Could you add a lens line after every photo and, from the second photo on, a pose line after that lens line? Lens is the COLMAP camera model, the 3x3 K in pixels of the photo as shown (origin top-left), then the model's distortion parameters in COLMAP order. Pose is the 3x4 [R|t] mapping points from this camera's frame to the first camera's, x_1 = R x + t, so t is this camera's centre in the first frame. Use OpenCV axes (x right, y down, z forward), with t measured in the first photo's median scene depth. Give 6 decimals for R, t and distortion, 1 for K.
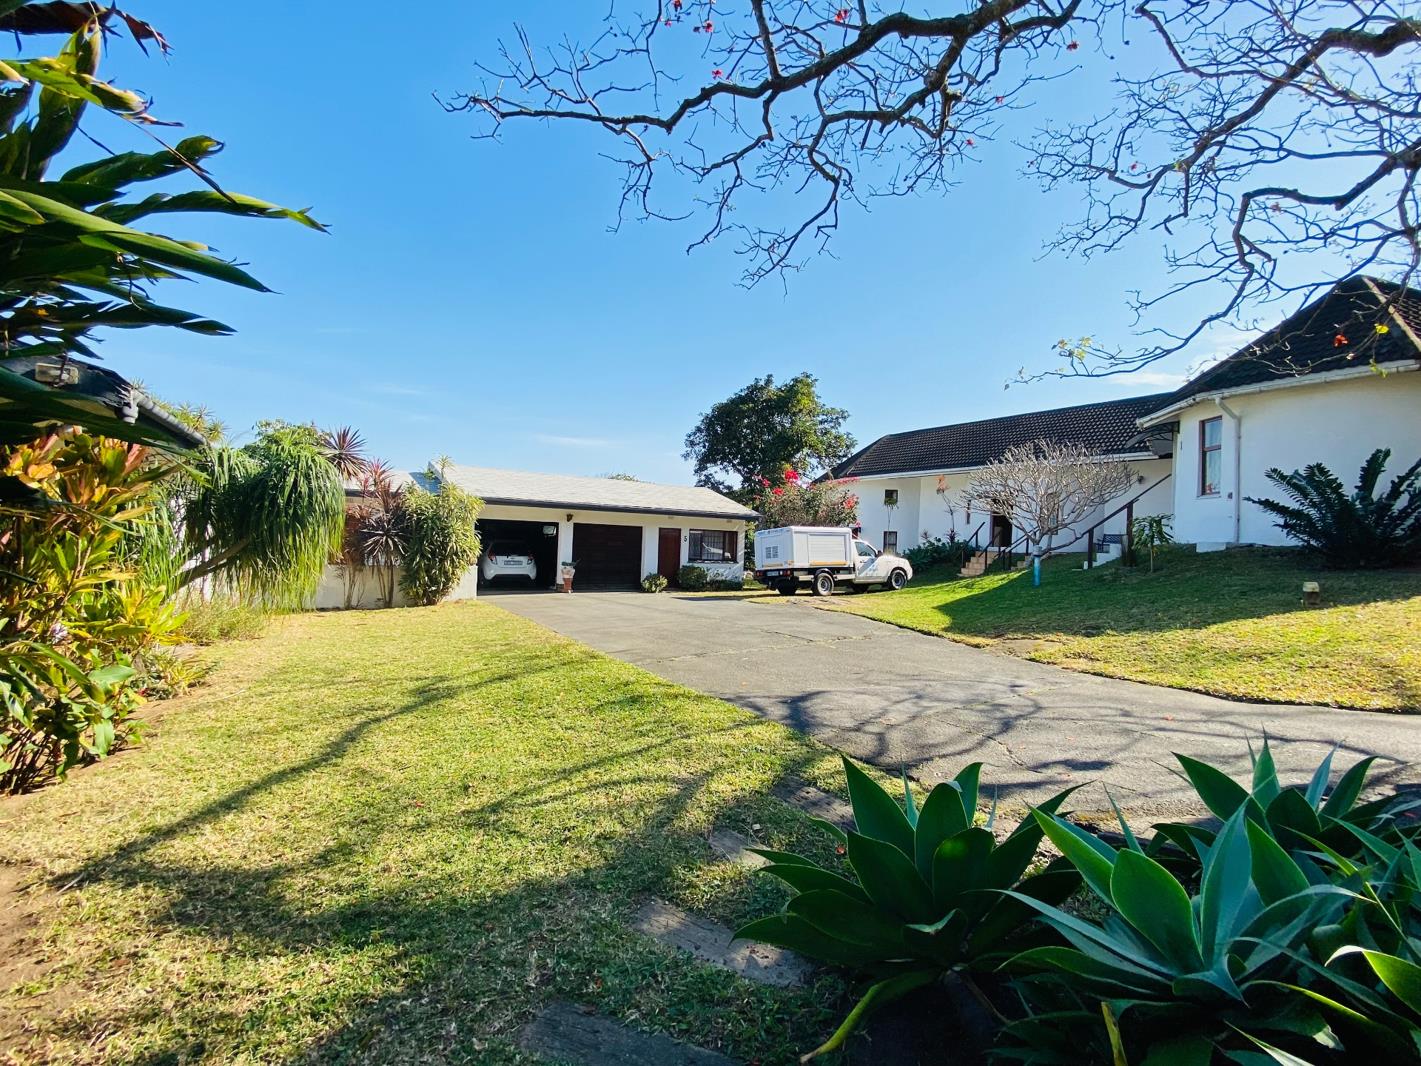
lens RADIAL K [[598.2, 0, 710.5], [0, 598.2, 533.0], [0, 0, 1]] dist [-0.000372, -0.012346]
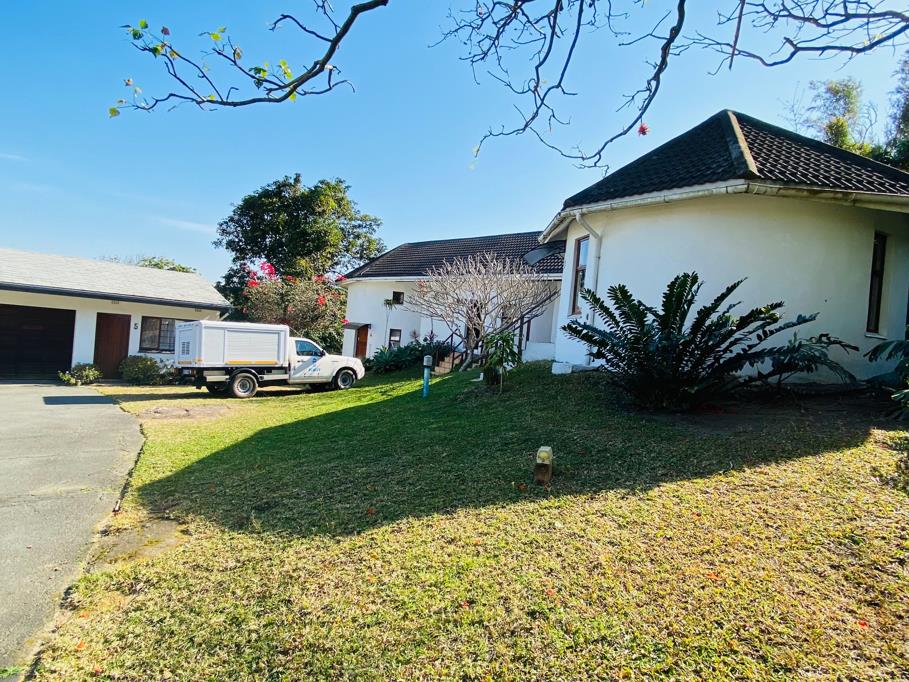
lens RADIAL K [[479.4, 0, 454.6], [0, 479.4, 339.0], [0, 0, 1]] dist [0.025682, -0.026918]
pose [[0.964829, 0.048958, 0.258278, 0.269275], [-0.057226, 0.998059, 0.024585, -0.019654], [-0.256573, -0.038500, 0.965758, 0.171174]]
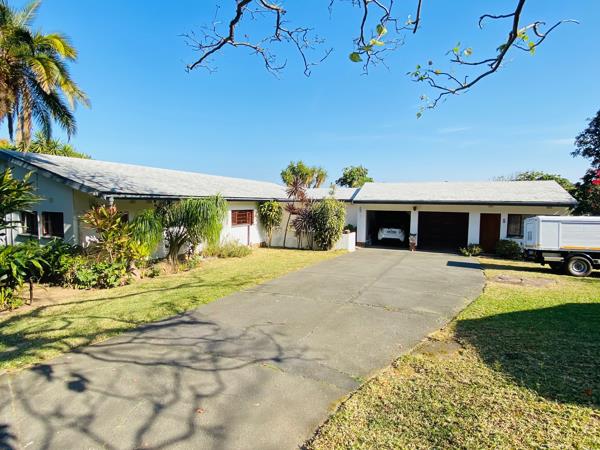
lens RADIAL K [[316.5, 0, 300.1], [0, 316.5, 223.7], [0, 0, 1]] dist [0.025682, -0.026918]
pose [[0.582343, 0.028360, -0.812448, 0.326337], [0.013702, 0.998907, 0.044690, -0.027246], [0.812828, -0.037157, 0.581318, 0.178847]]
